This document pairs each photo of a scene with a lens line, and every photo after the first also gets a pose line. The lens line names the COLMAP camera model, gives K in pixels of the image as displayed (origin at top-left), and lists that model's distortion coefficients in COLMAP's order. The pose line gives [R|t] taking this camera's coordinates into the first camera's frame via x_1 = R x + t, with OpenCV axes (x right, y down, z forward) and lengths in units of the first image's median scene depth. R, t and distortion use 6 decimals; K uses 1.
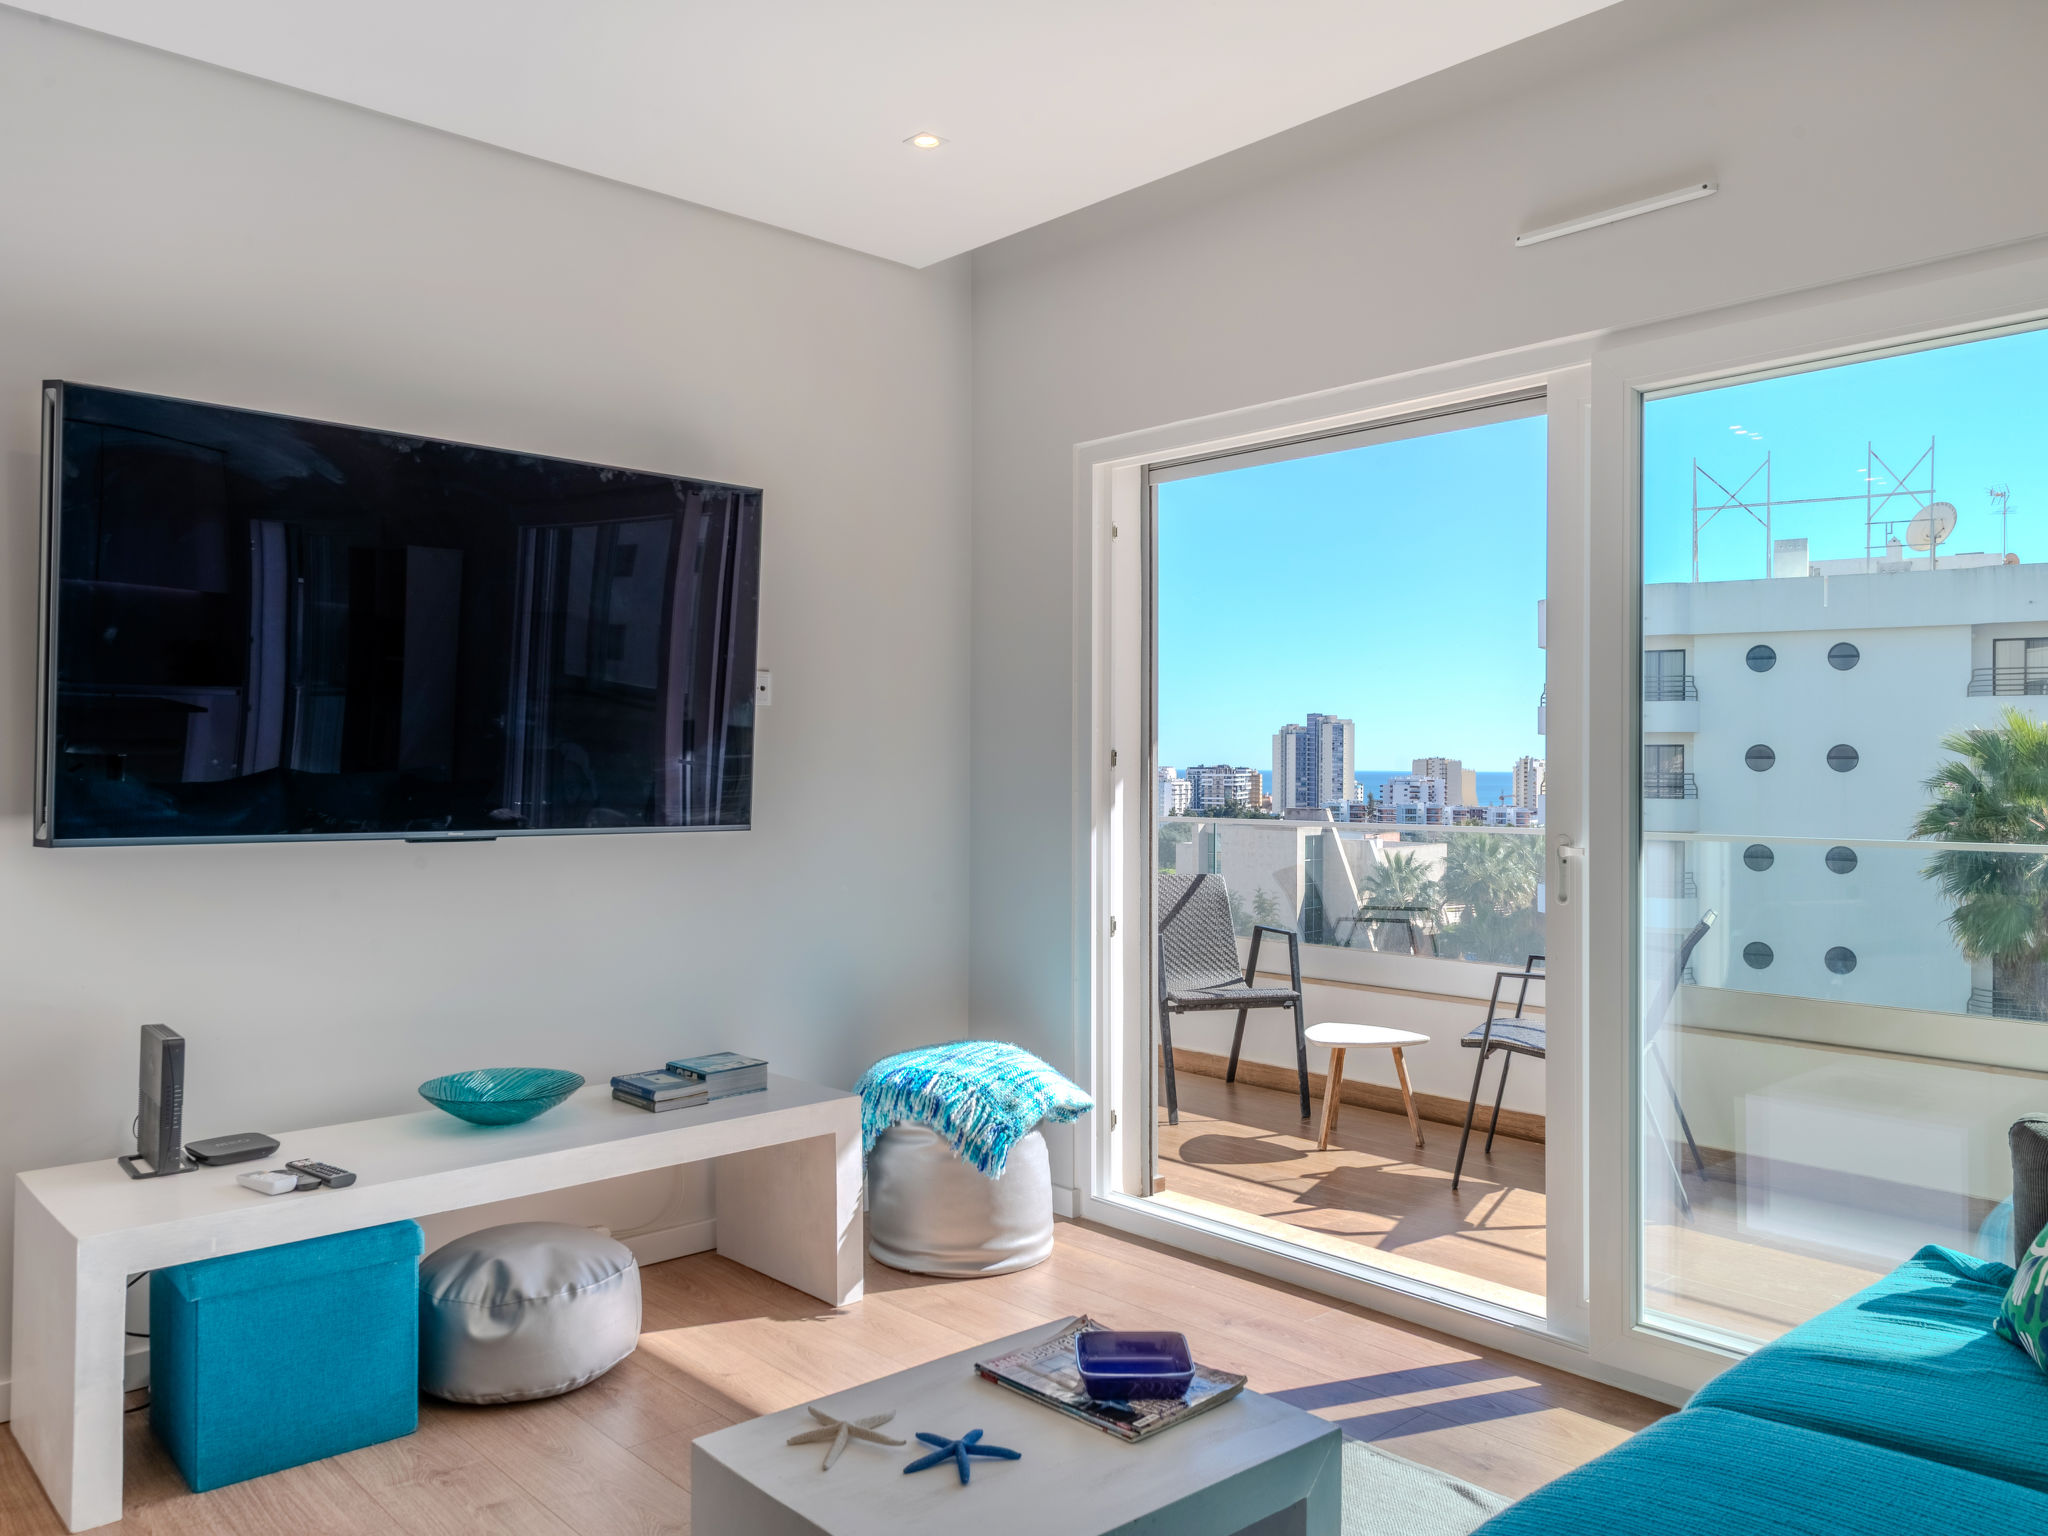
lens RADIAL K [[1540.5, 0, 1024.0], [0, 1540.5, 768.0], [0, 0, 1]] dist [0.010529, -0.001494]
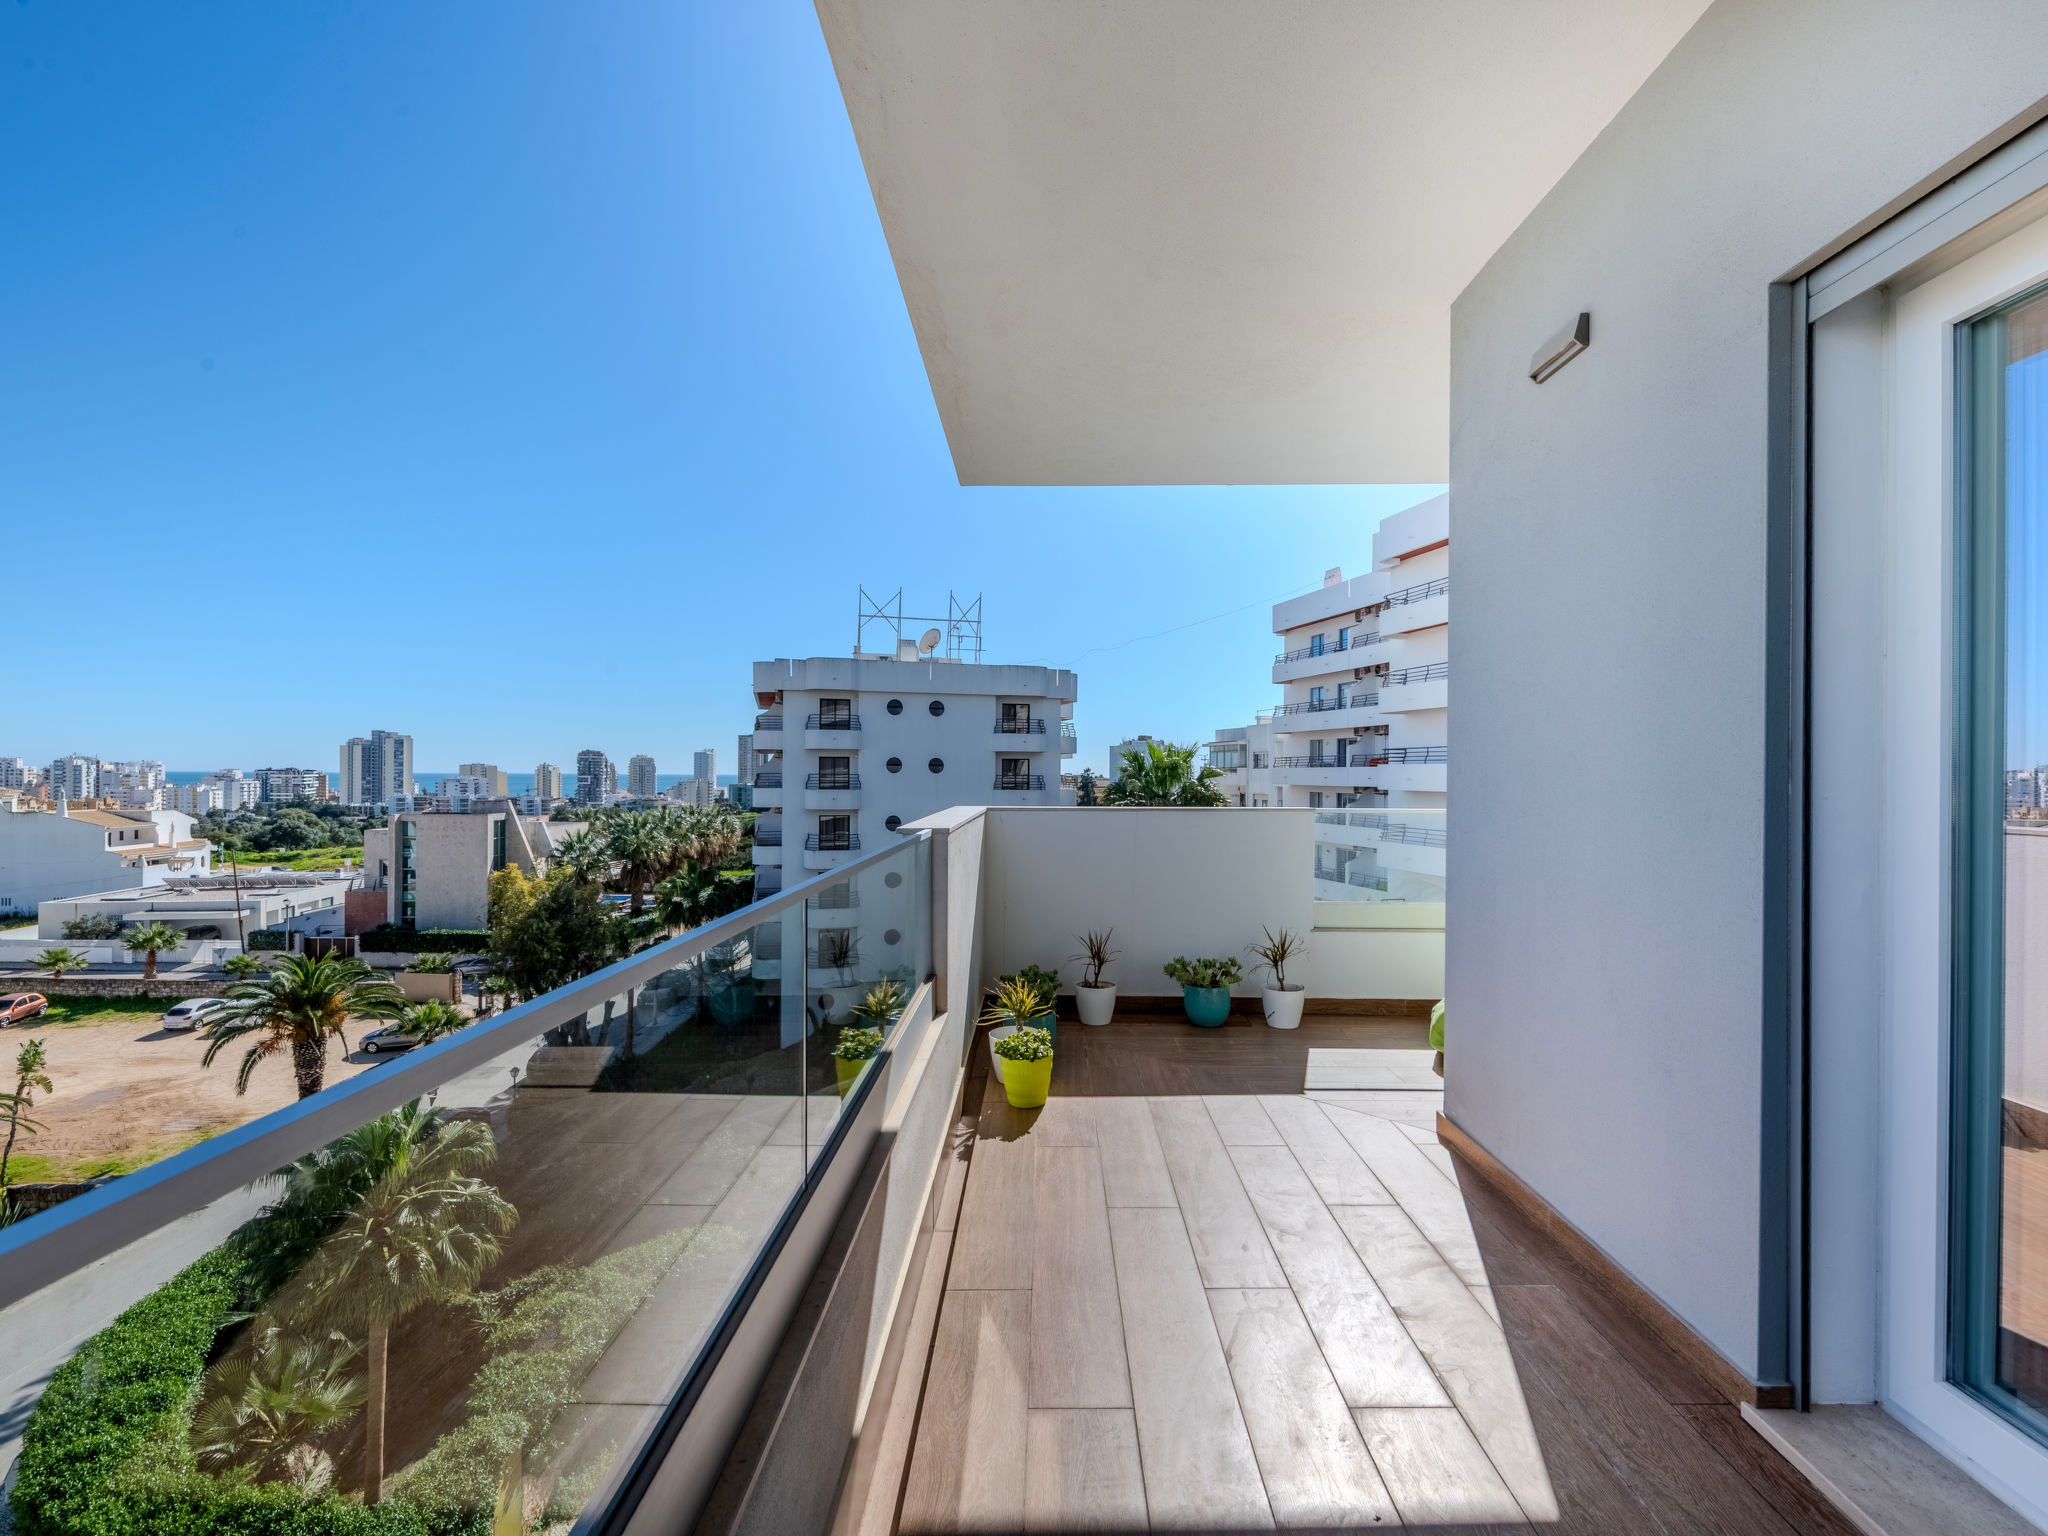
lens RADIAL K [[925.4, 0, 1028.2], [0, 925.4, 775.1], [0, 0, 1]] dist [0.001800, -0.000823]
pose [[0.683782, -0.001846, 0.729684, -1.798855], [-0.001520, 0.999991, 0.003954, 0.001428], [-0.729685, -0.003813, 0.683773, 1.961006]]
